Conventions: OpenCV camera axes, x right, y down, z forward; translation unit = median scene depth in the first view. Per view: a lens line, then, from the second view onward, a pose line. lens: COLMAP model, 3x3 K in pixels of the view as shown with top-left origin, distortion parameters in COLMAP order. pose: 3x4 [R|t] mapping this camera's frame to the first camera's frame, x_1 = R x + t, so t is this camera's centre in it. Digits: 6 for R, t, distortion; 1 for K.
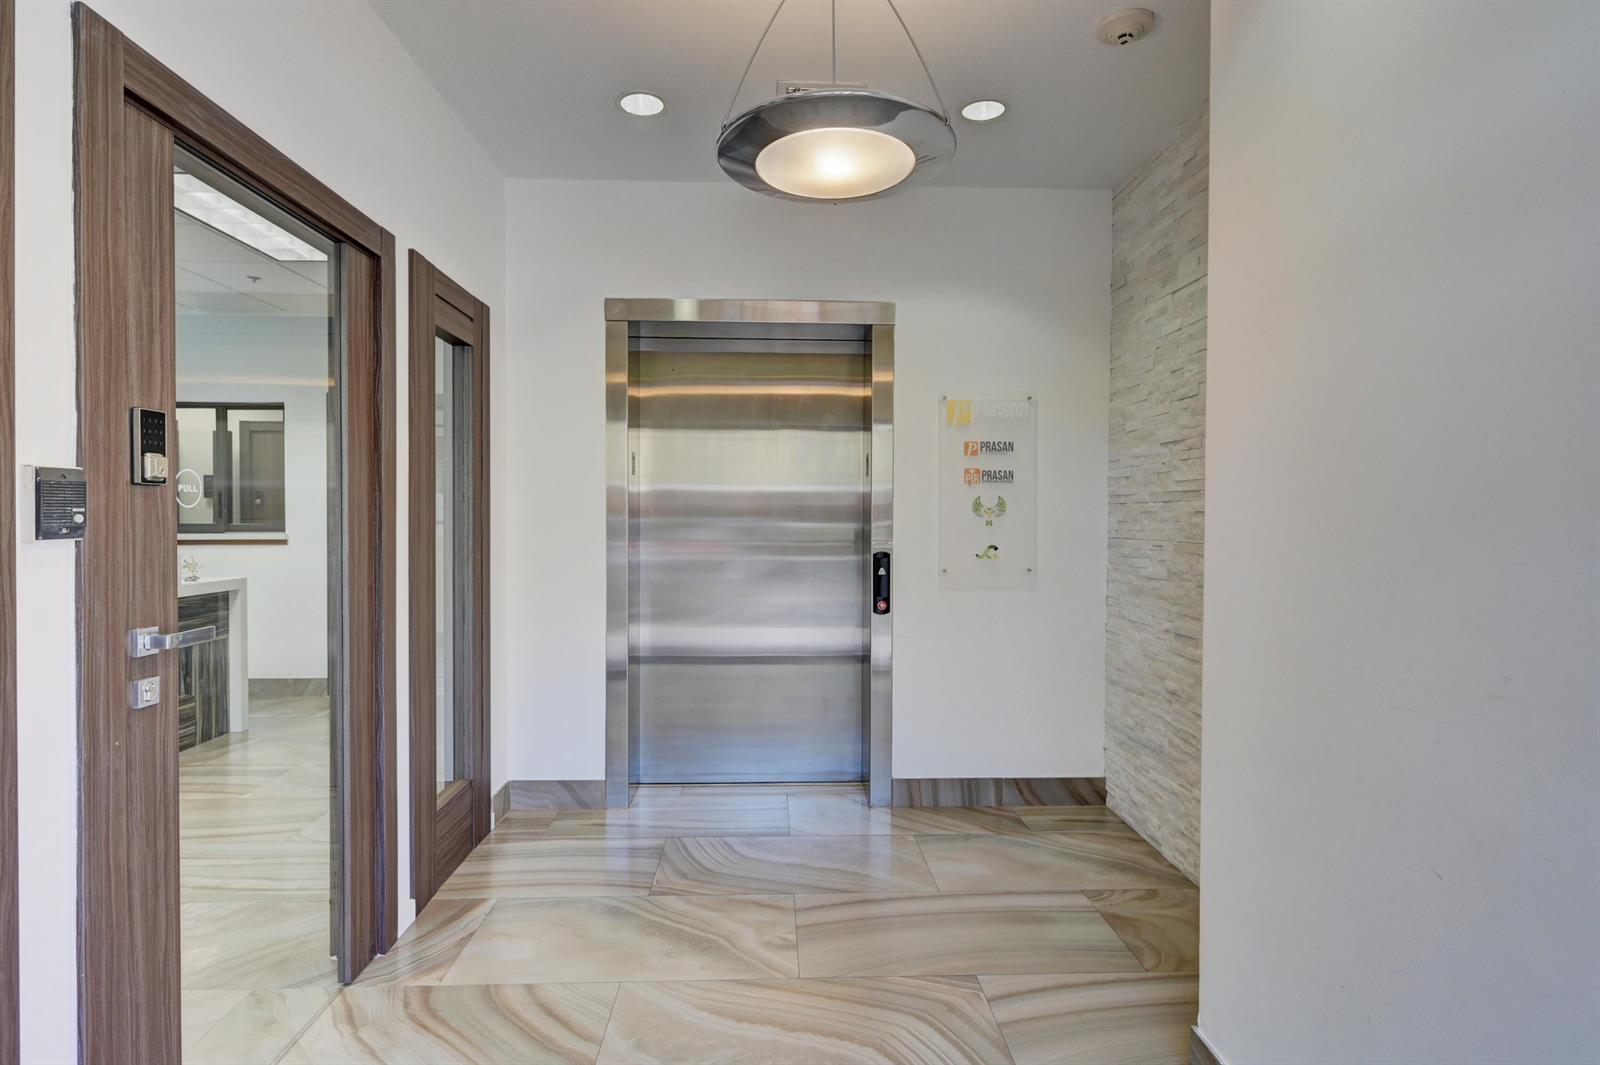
lens RADIAL K [[827.2, 0, 800.0], [0, 827.2, 532.5], [0, 0, 1]] dist [0.002232, 0.000532]
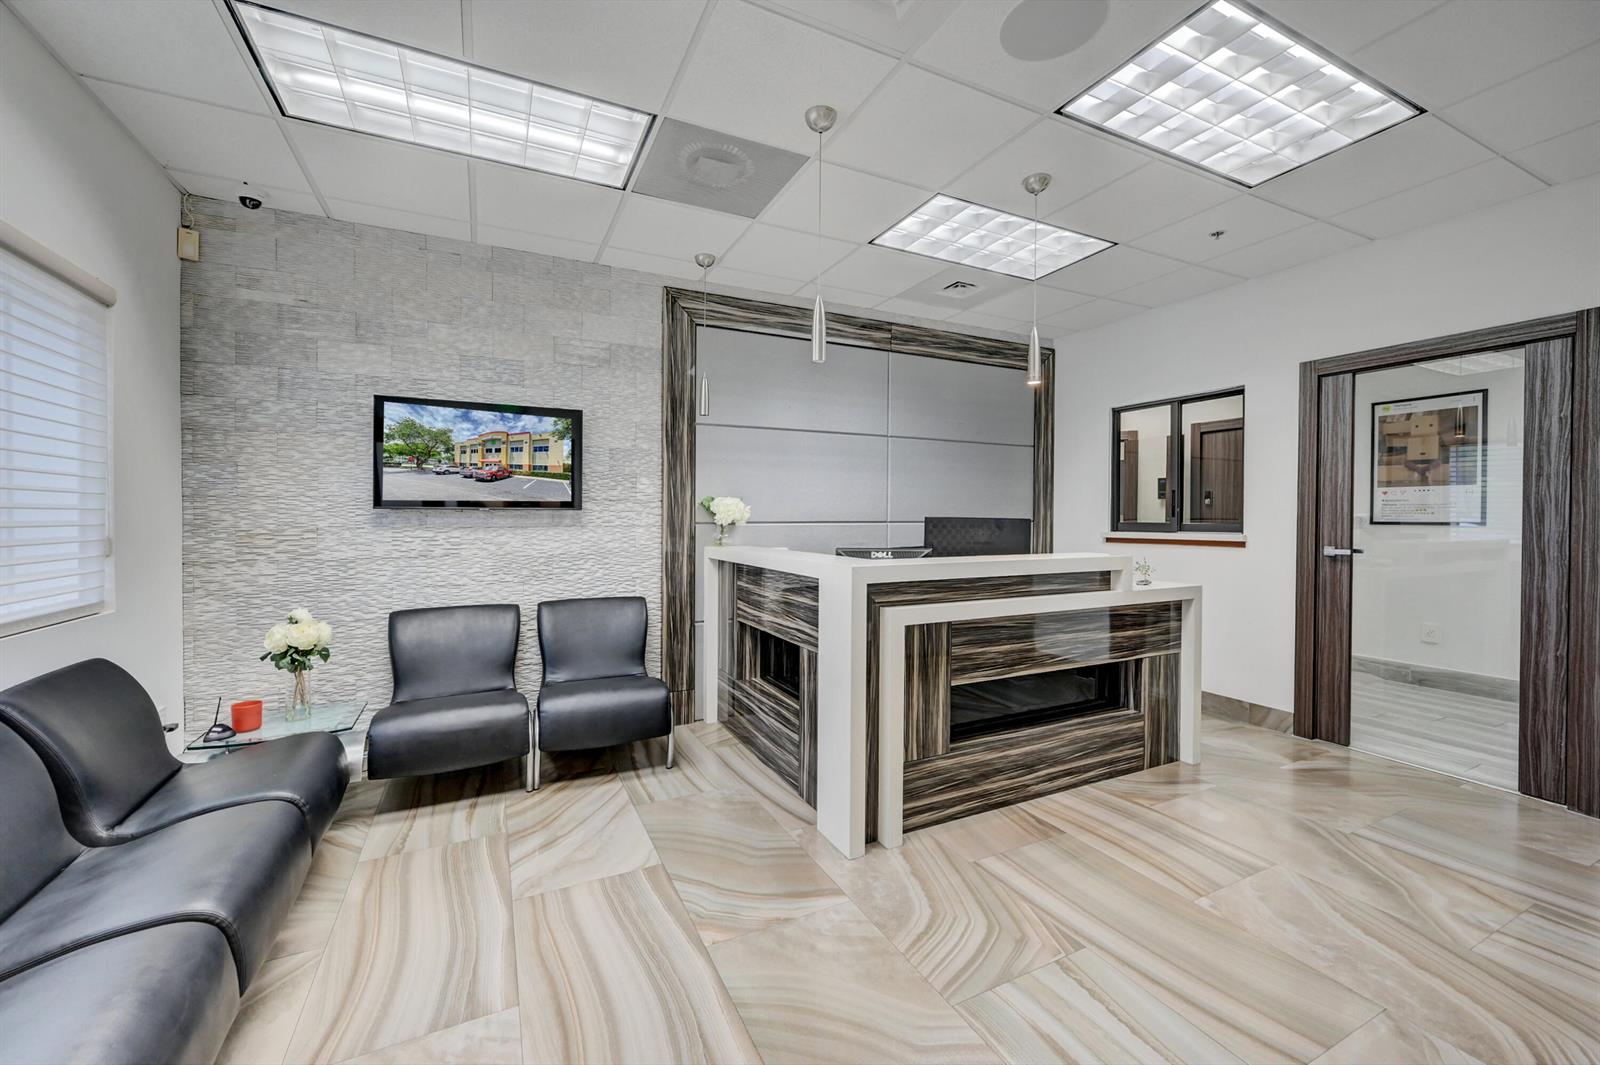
lens RADIAL K [[648.5, 0, 793.7], [0, 648.5, 527.9], [0, 0, 1]] dist [-0.000176, 0.000002]
pose [[0.420723, 0.011098, -0.907121, -0.347166], [-0.015872, 0.999862, 0.004871, -0.002521], [0.907050, 0.012348, 0.420841, 0.487015]]
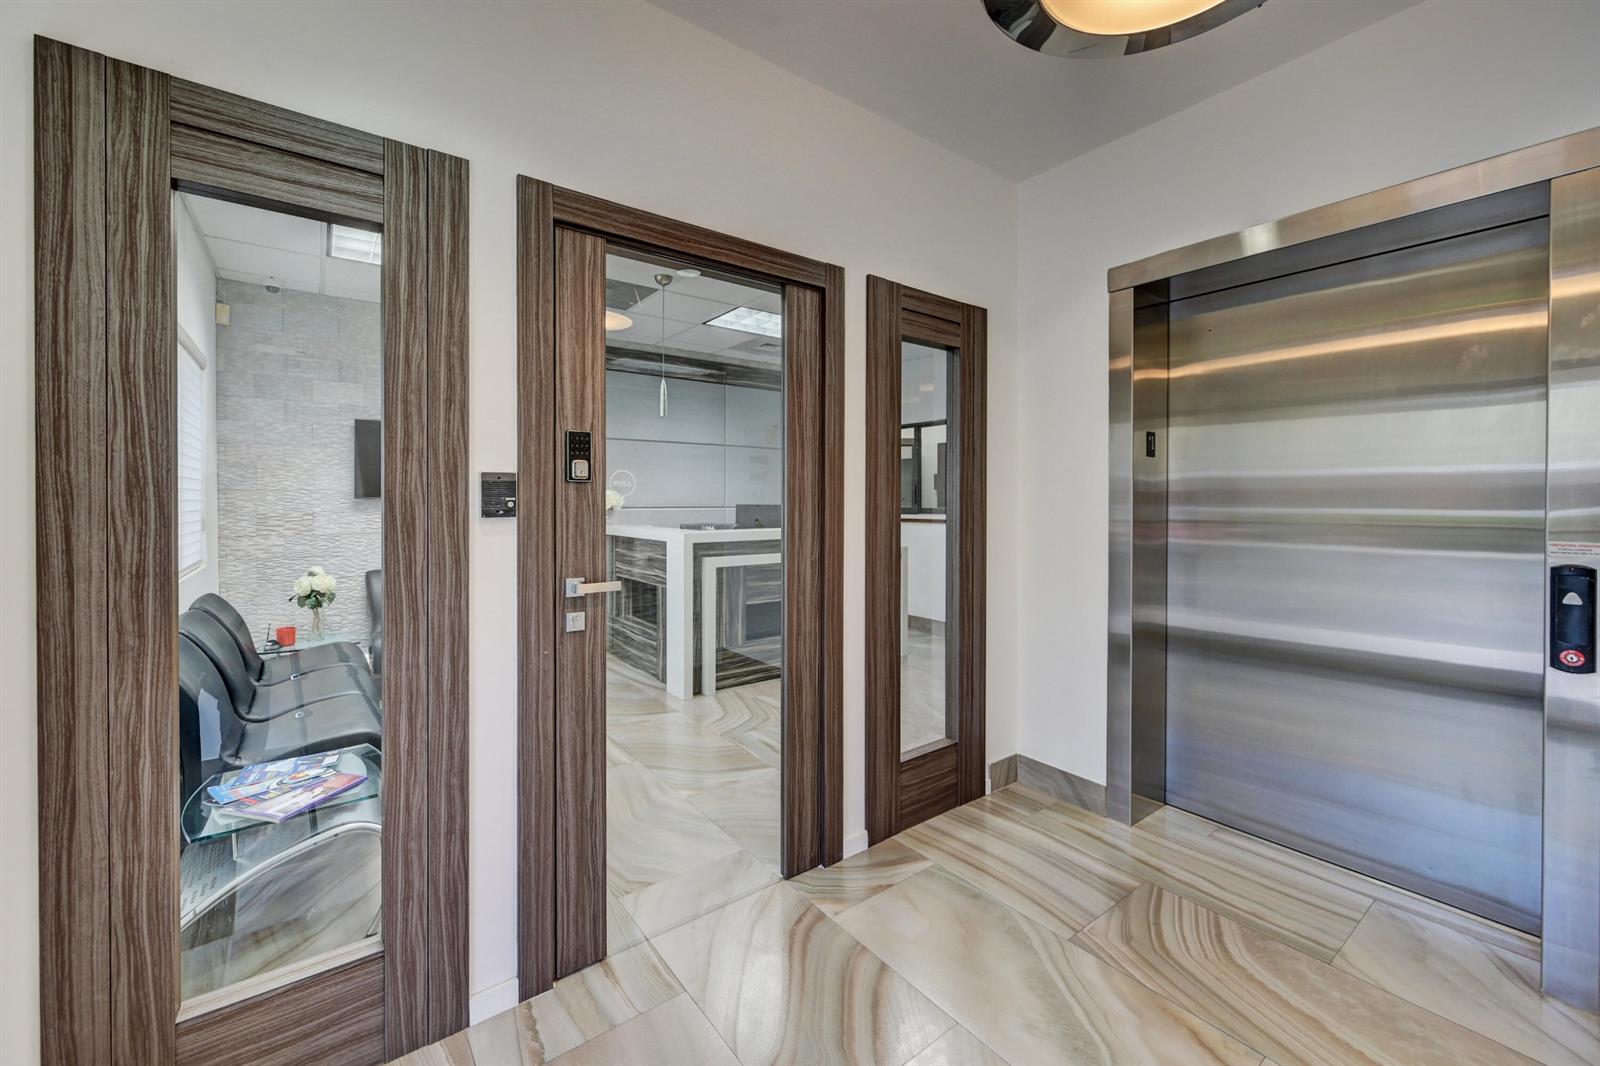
lens RADIAL K [[652.0, 0, 768.7], [0, 652.0, 522.6], [0, 0, 1]] dist [-0.001338, -0.000057]
pose [[0.549439, 0.023158, -0.835213, 0.163479], [-0.013723, 0.999731, 0.018691, -0.003506], [0.835421, 0.001192, 0.549609, 0.296267]]
